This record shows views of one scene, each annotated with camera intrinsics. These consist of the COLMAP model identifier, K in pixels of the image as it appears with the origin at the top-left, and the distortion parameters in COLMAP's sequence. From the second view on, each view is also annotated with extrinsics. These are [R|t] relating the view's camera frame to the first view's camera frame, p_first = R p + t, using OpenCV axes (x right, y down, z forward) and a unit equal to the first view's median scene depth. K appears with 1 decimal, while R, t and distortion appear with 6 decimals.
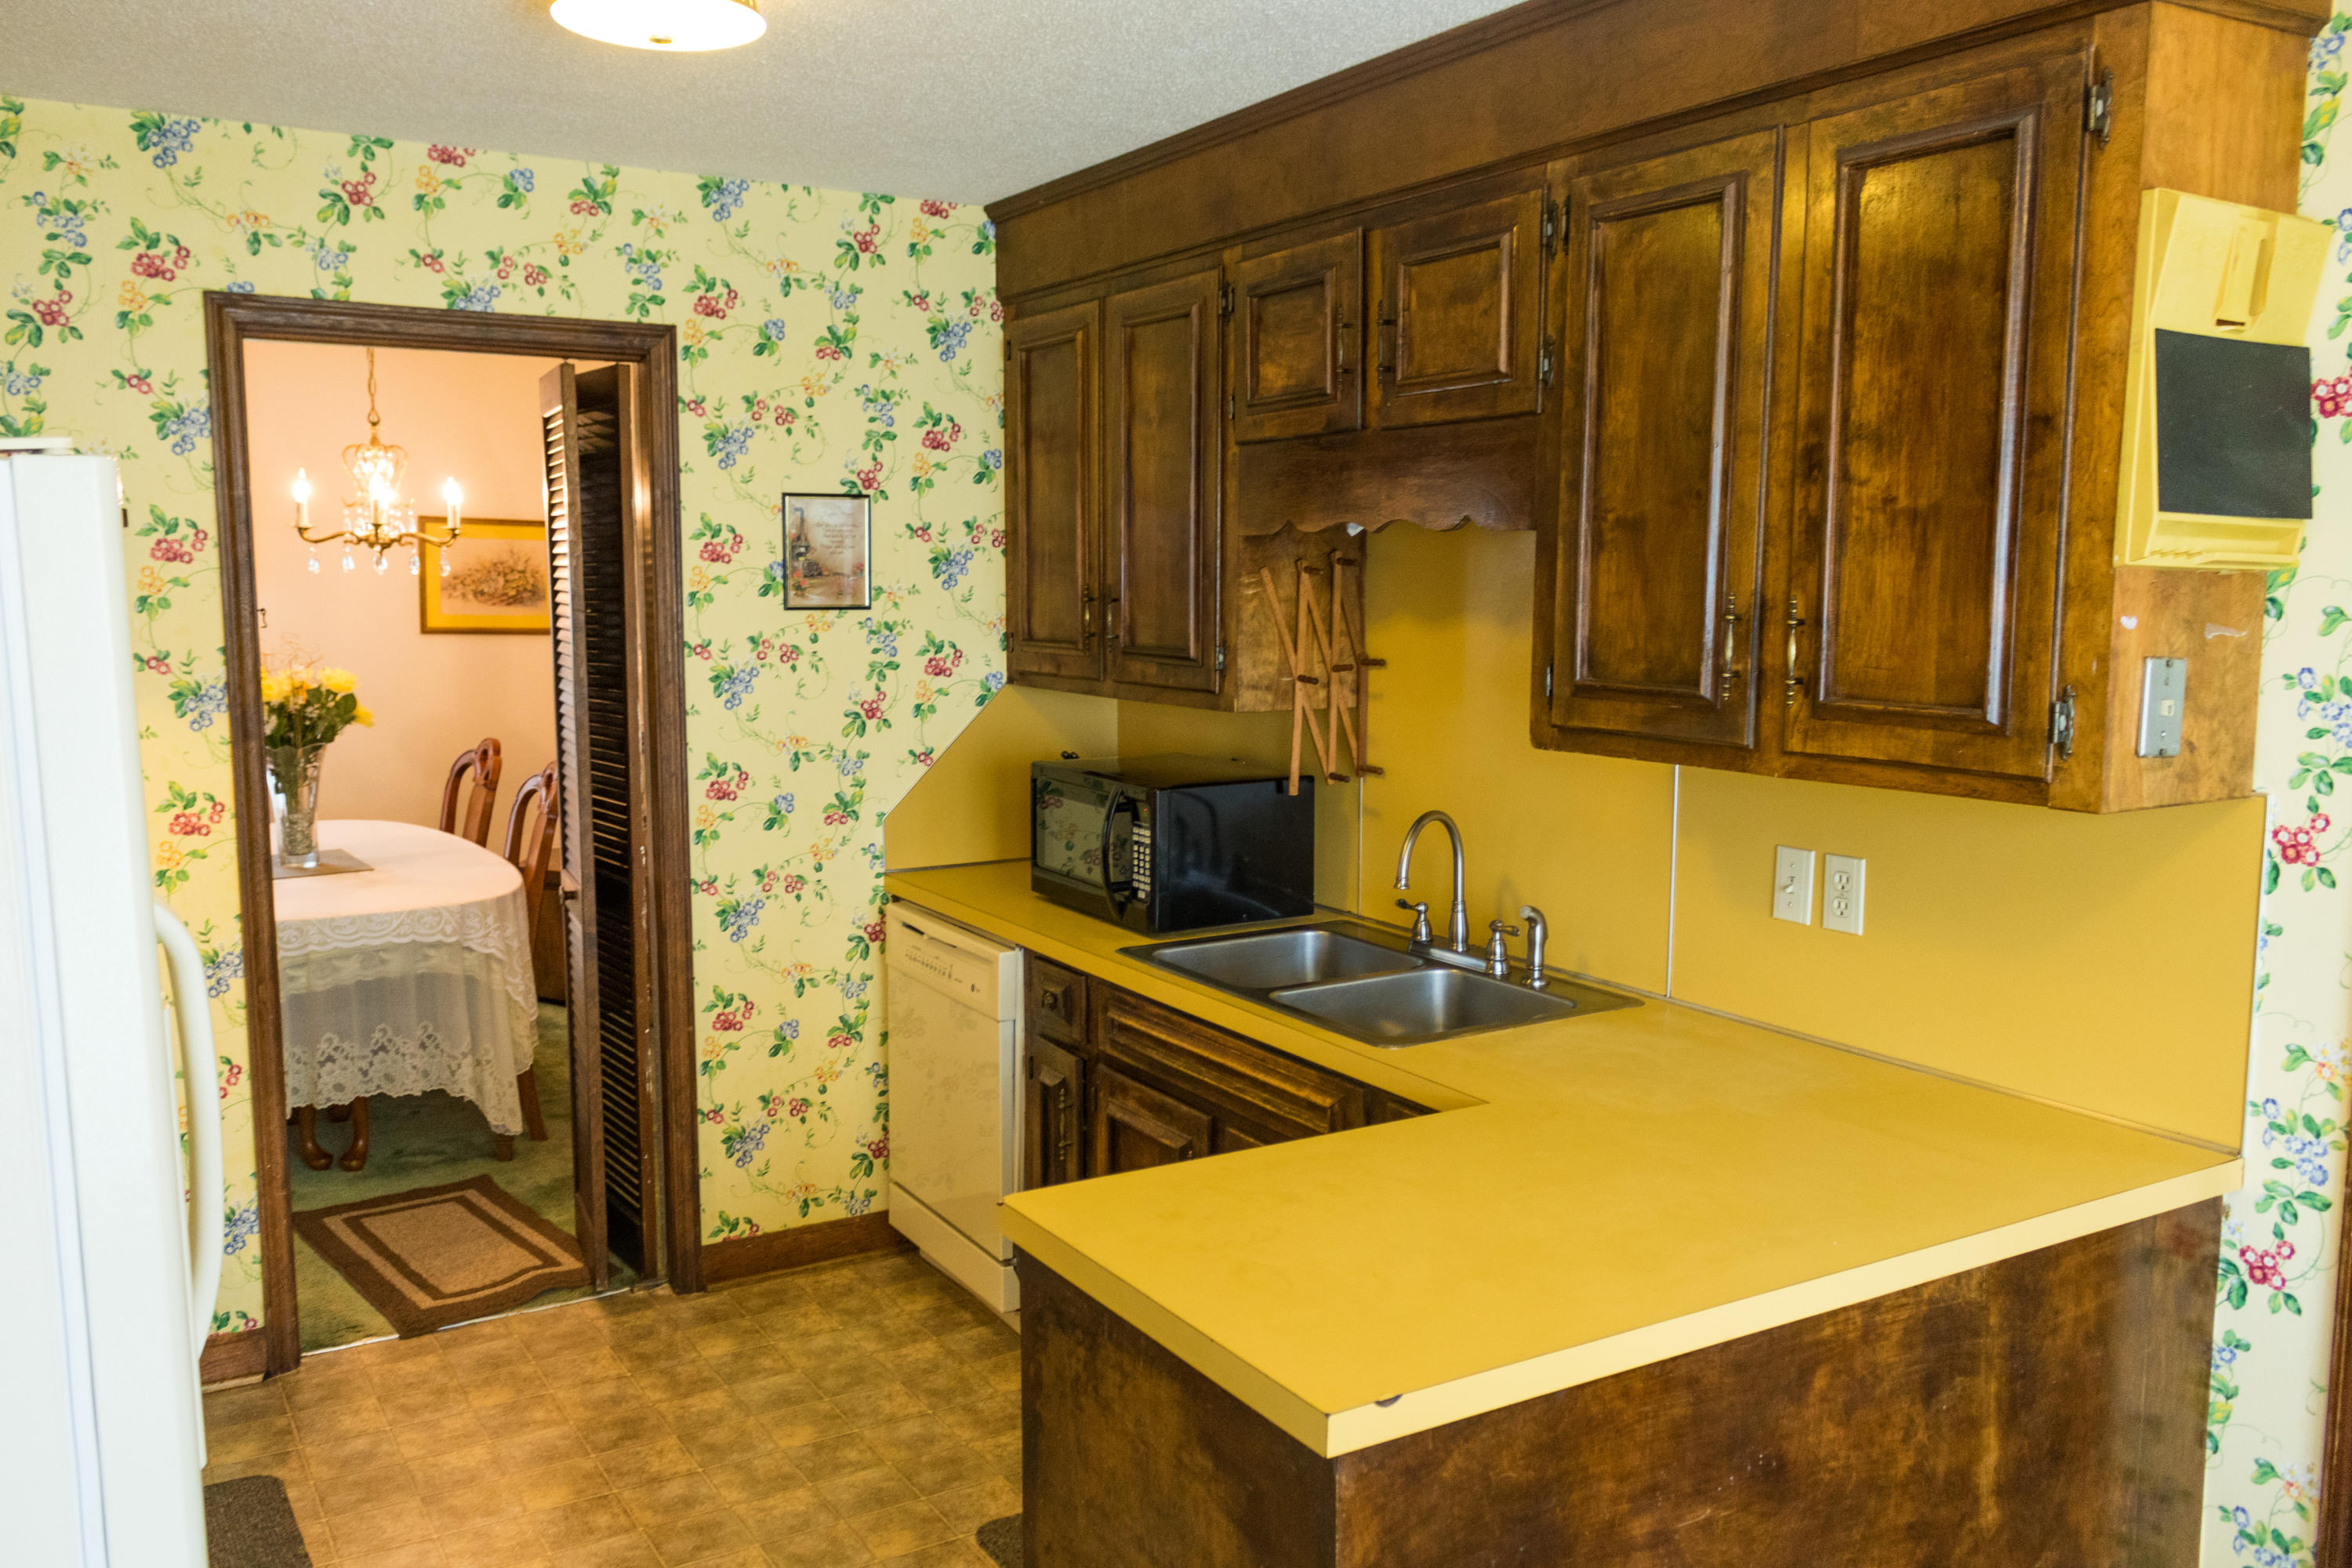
lens RADIAL K [[1841.6, 0, 1167.5], [0, 1841.6, 795.7], [0, 0, 1]] dist [0.017695, -0.011071]
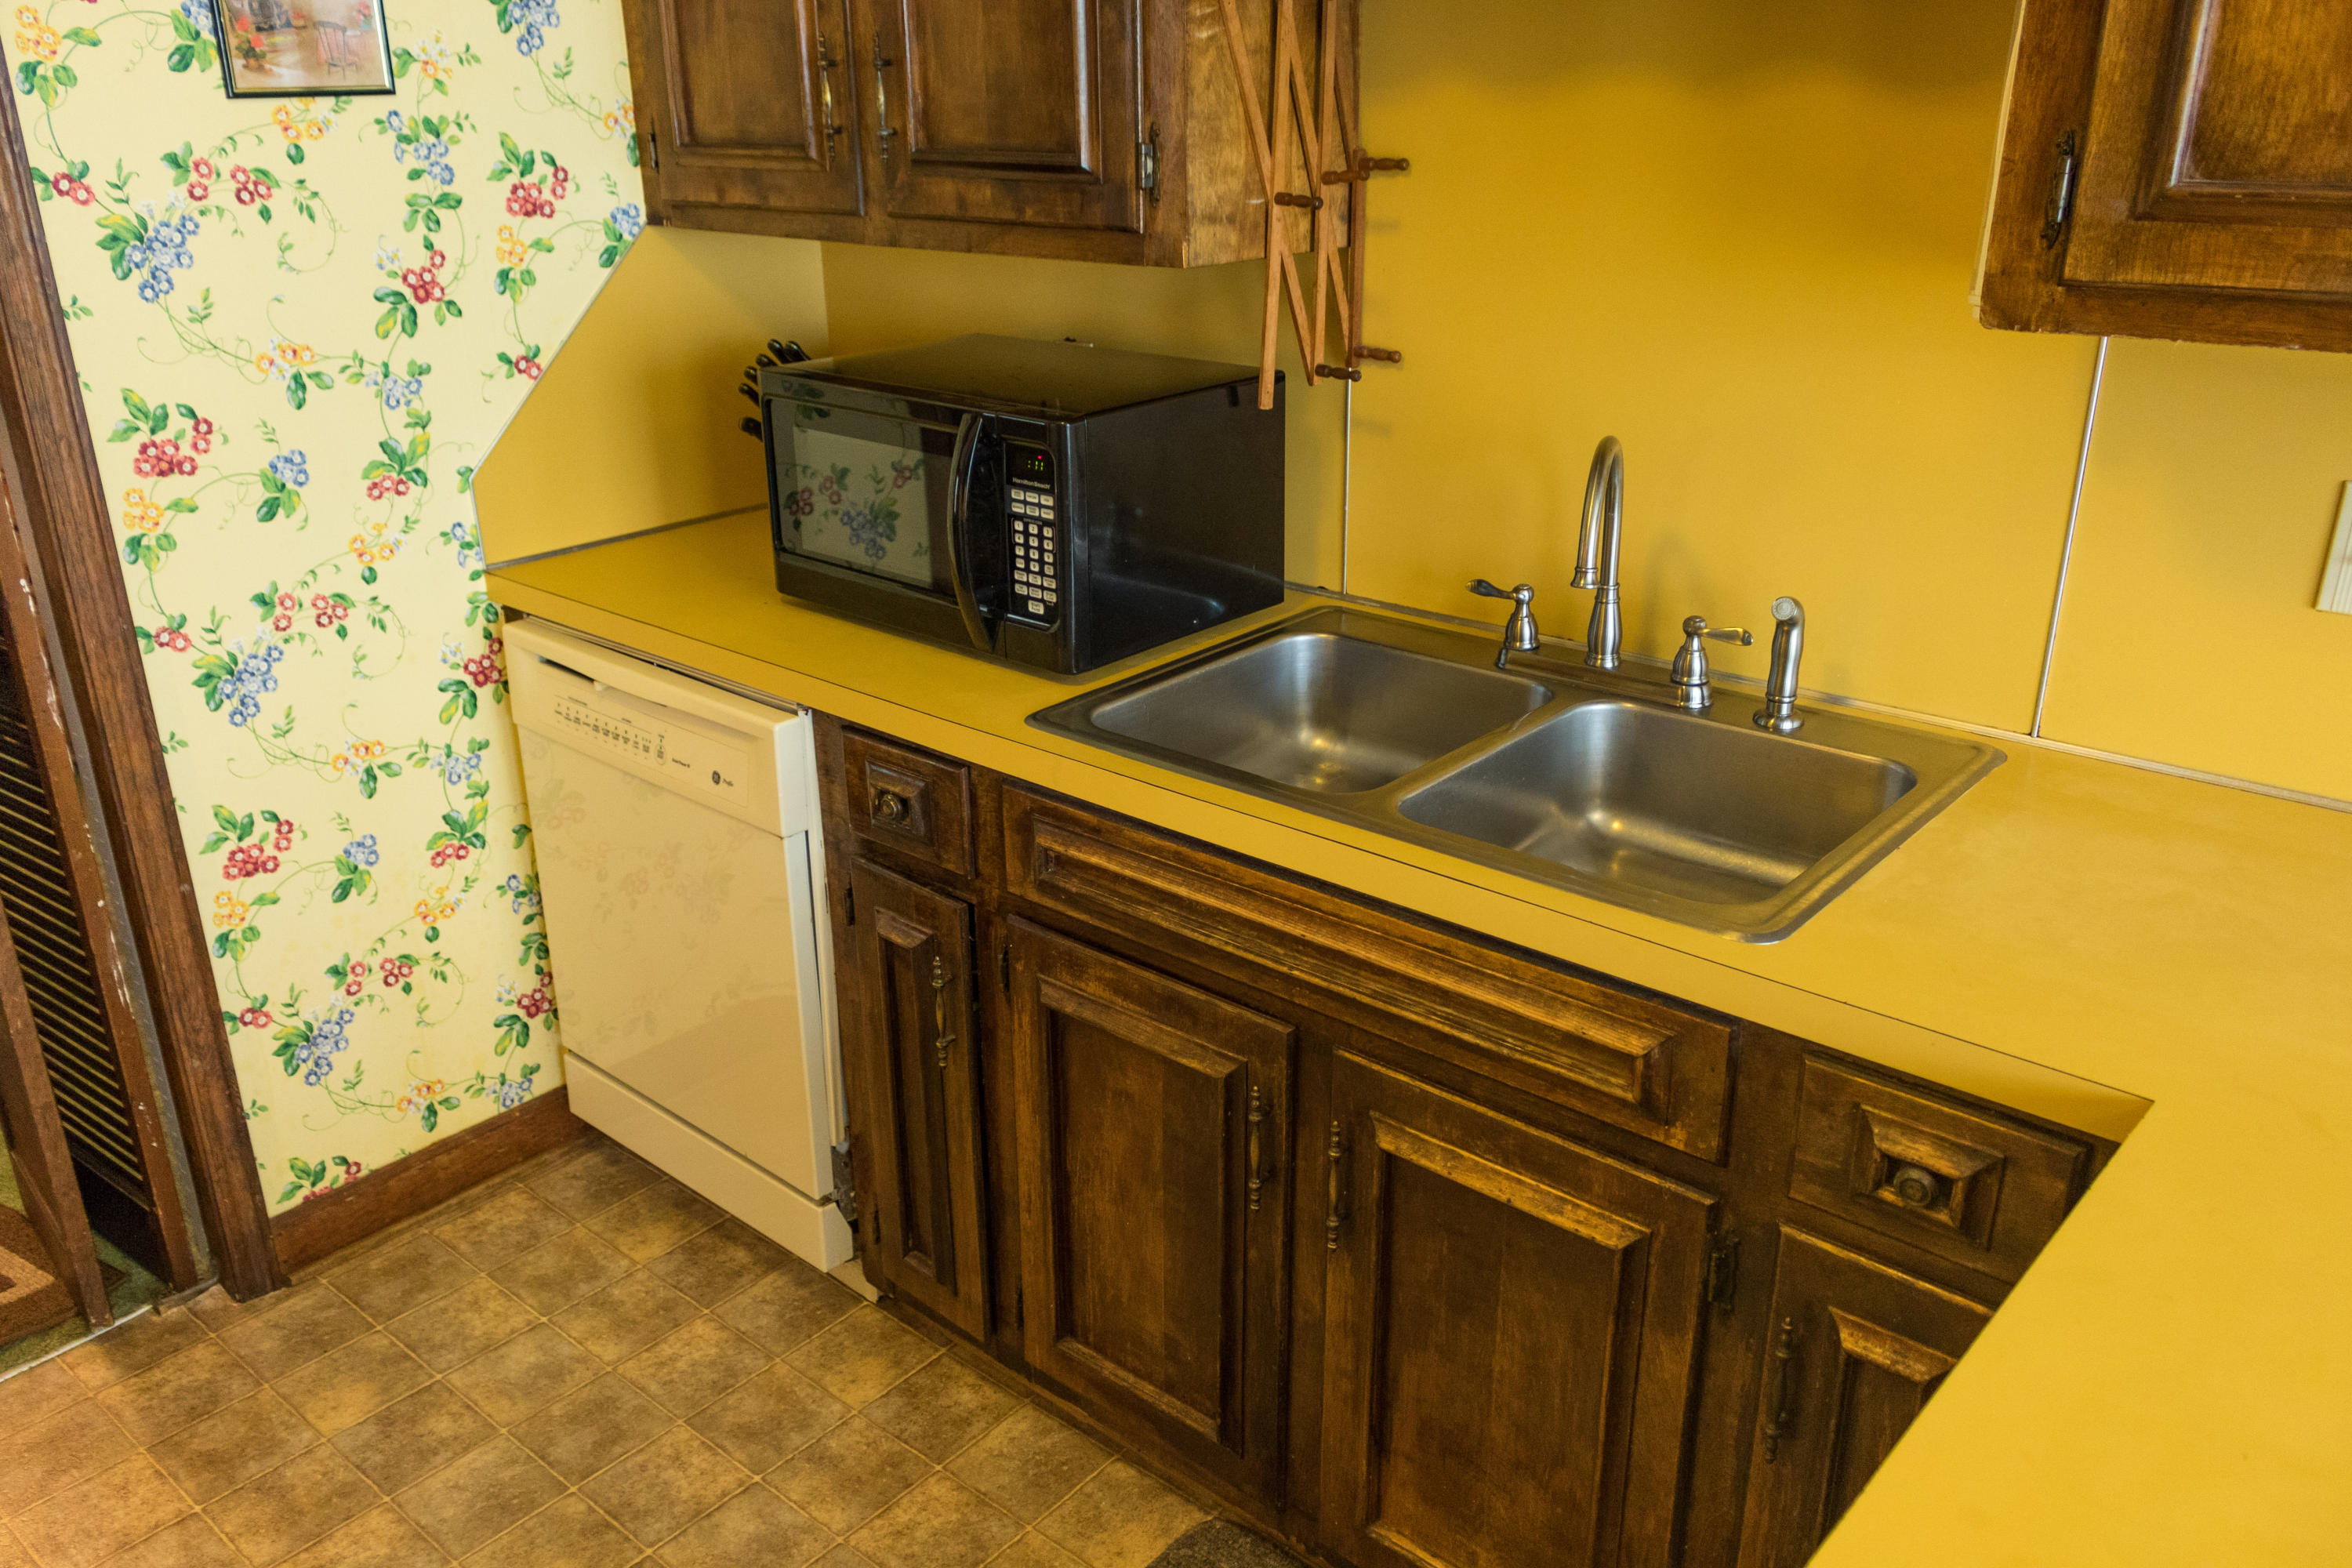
lens RADIAL K [[1841.6, 0, 1139.9], [0, 1841.6, 781.4], [0, 0, 1]] dist [0.017695, -0.011071]
pose [[0.956491, -0.124164, 0.264022, -0.125150], [0.054866, 0.965329, 0.255206, -0.034098], [-0.286556, -0.229617, 0.930141, 0.399427]]
